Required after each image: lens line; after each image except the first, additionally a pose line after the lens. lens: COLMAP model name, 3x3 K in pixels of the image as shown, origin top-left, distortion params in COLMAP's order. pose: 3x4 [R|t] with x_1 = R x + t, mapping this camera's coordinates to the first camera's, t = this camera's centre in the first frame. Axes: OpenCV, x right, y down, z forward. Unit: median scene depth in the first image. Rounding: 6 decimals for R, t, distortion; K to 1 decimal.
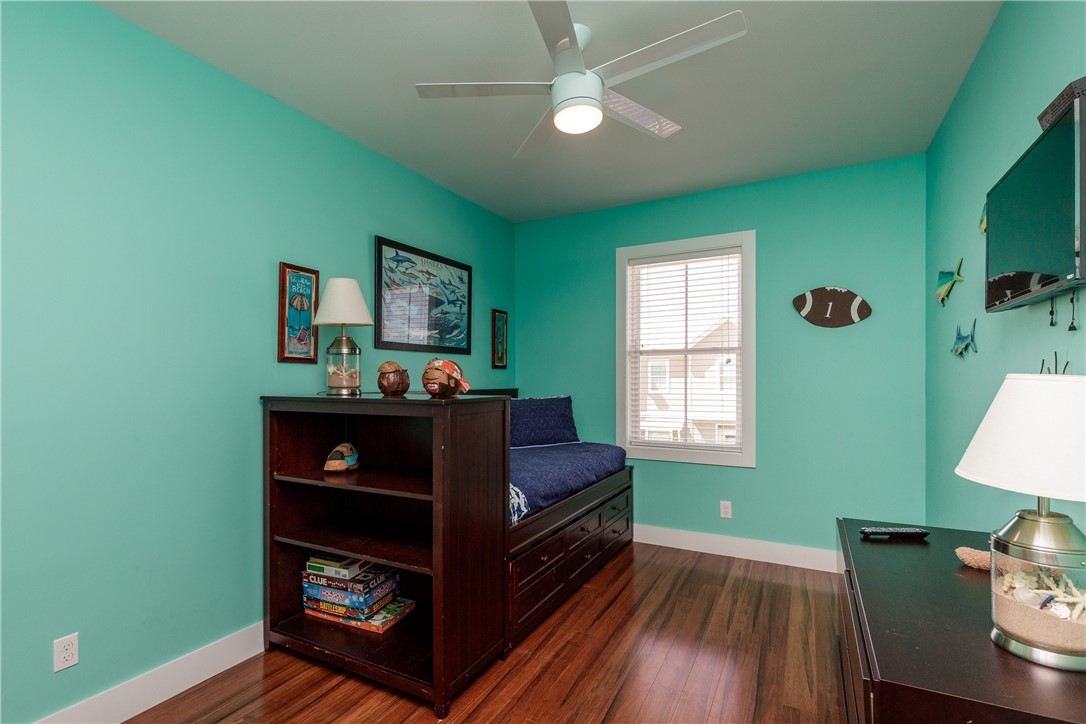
lens RADIAL K [[496.8, 0, 544.1], [0, 496.8, 369.4], [0, 0, 1]] dist [0.009202, -0.000618]
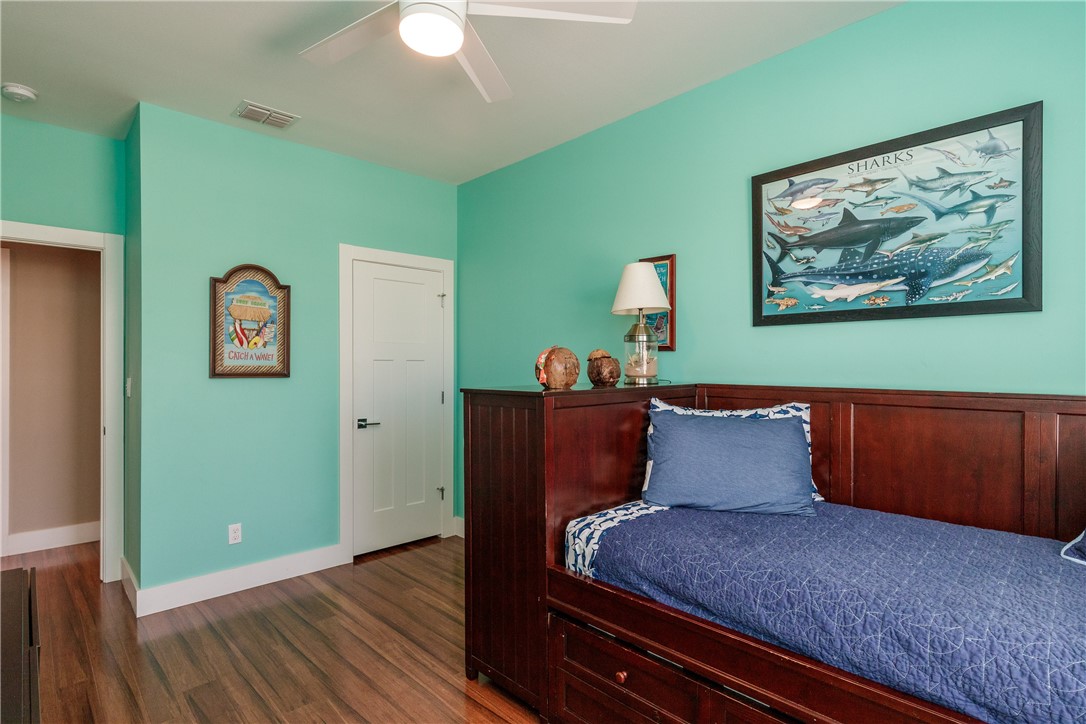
lens RADIAL K [[553.0, 0, 543.2], [0, 553.0, 361.4], [0, 0, 1]] dist [-0.004694, -0.000585]
pose [[-0.316442, -0.007220, -0.948584, 0.467115], [0.018044, 0.999744, -0.013628, 0.012974], [0.948440, -0.021429, -0.316231, 0.810053]]
